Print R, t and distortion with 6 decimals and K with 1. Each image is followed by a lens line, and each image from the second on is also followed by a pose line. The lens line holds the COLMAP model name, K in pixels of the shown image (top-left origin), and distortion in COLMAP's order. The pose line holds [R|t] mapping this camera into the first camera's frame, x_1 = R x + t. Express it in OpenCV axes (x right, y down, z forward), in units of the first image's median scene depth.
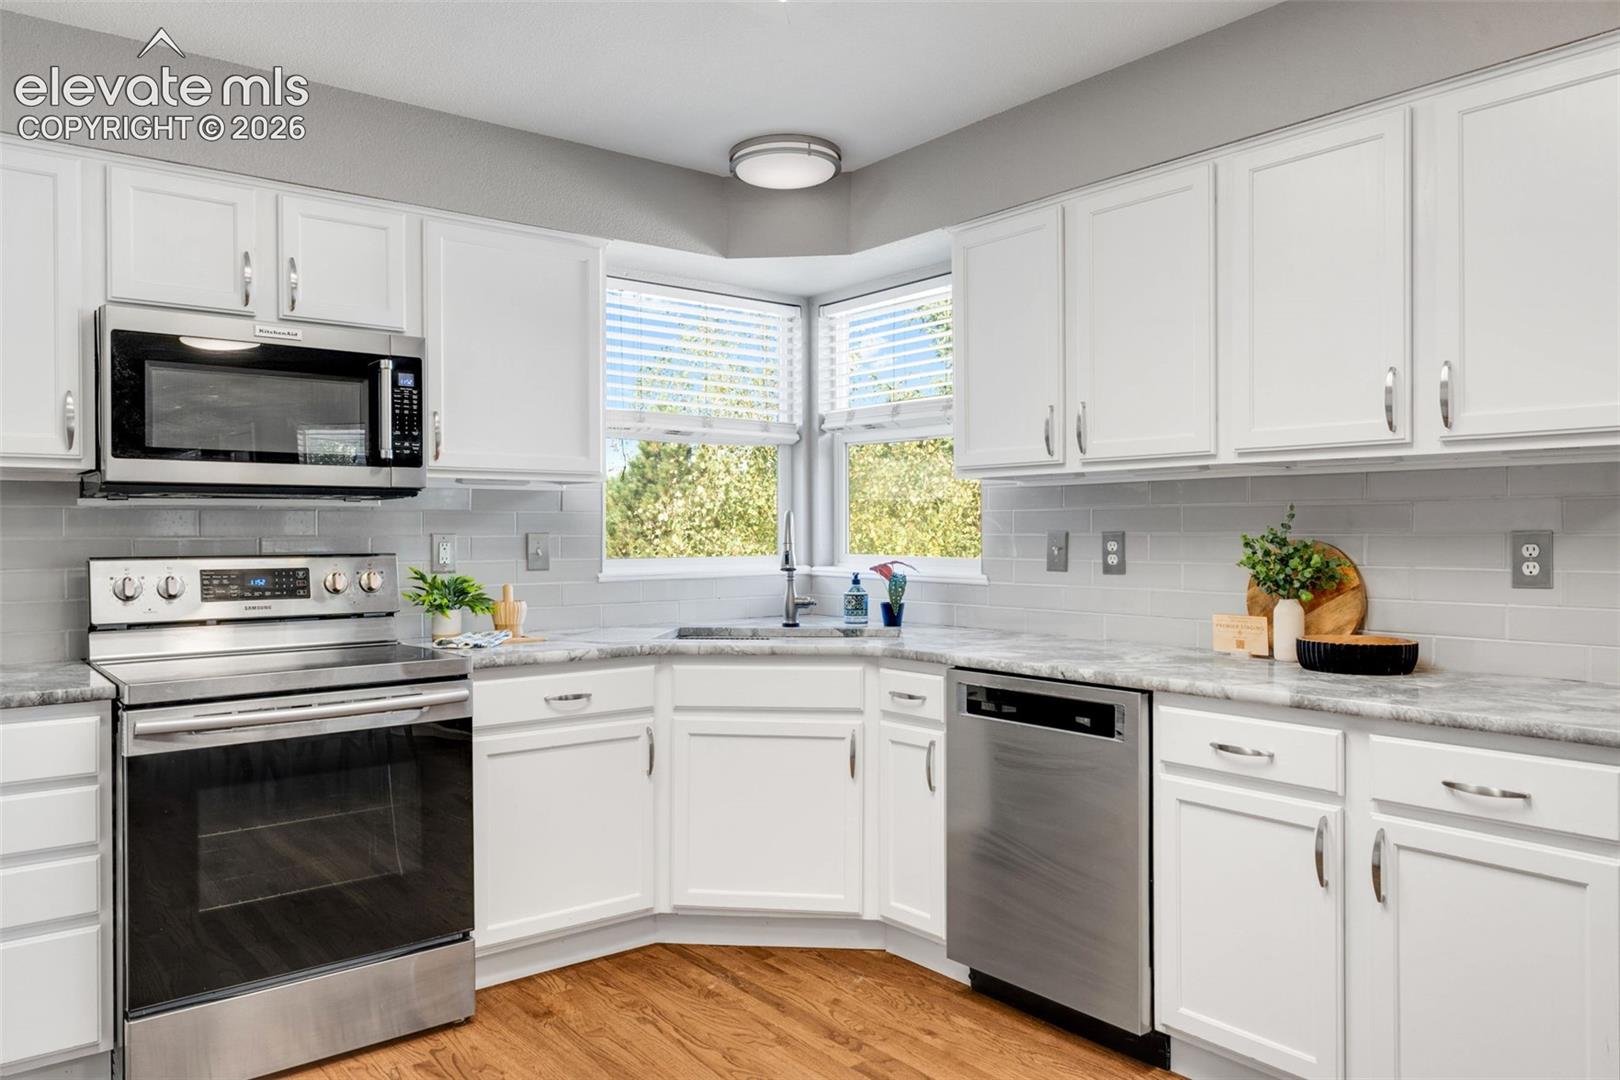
lens RADIAL K [[1130.0, 0, 807.1], [0, 1130.0, 528.5], [0, 0, 1]] dist [0.005118, 0.002604]
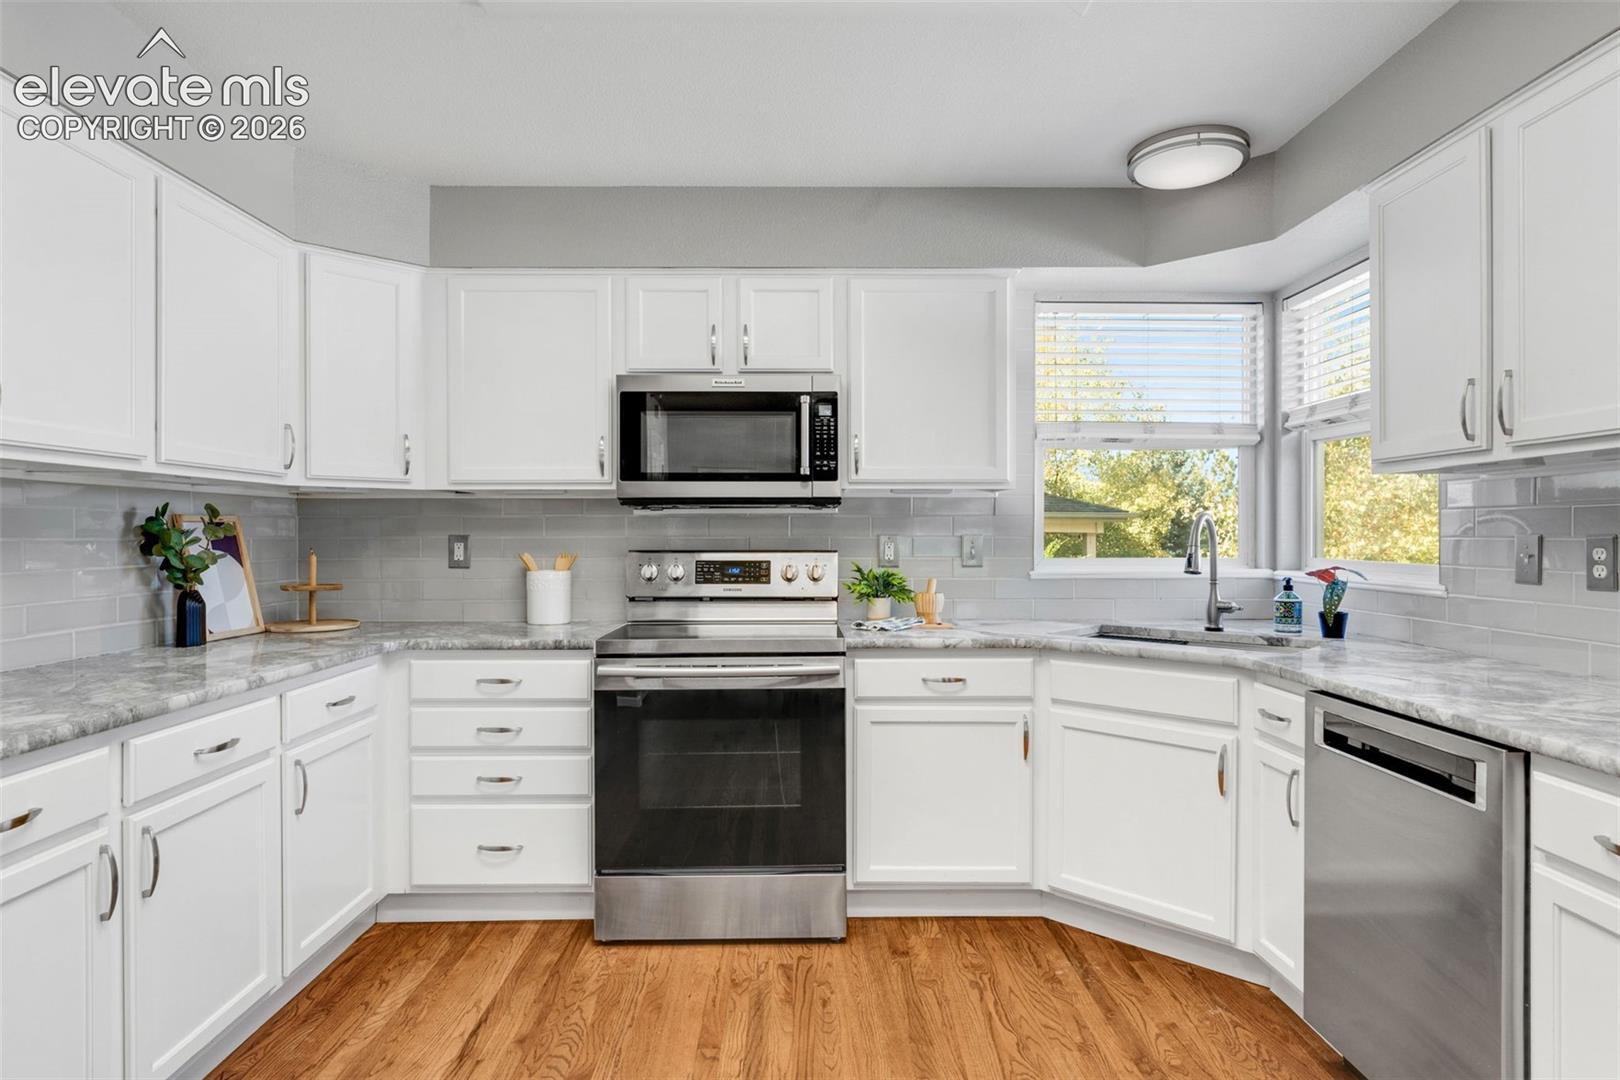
lens RADIAL K [[921.1, 0, 810.1], [0, 921.1, 533.5], [0, 0, 1]] dist [-0.003150, 0.006155]
pose [[0.790345, 0.002412, -0.612658, 0.273534], [-0.000495, 0.999994, 0.003298, -0.000157], [0.612662, -0.002303, 0.790342, 0.210504]]
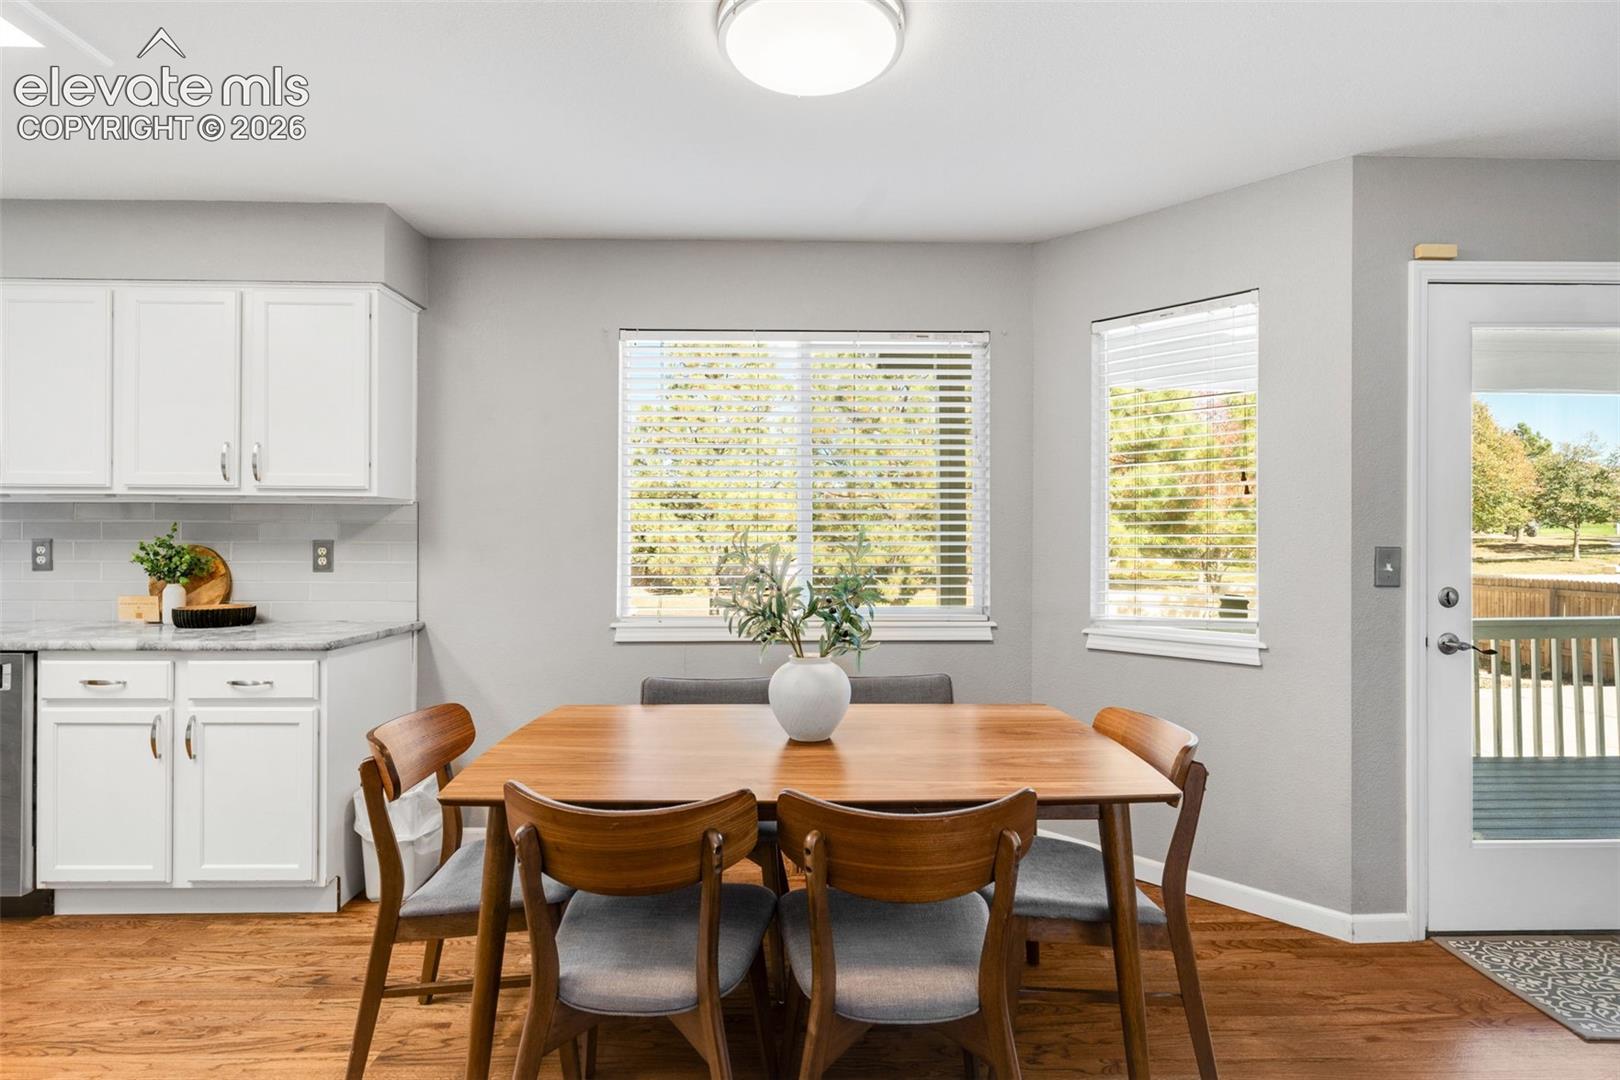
lens RADIAL K [[797.1, 0, 805.6], [0, 797.1, 538.4], [0, 0, 1]] dist [0.002060, 0.001181]
pose [[0.612993, 0.006888, 0.790058, 0.092366], [-0.008010, 0.999965, -0.002503, -0.003247], [-0.790048, -0.004794, 0.613027, -0.345820]]
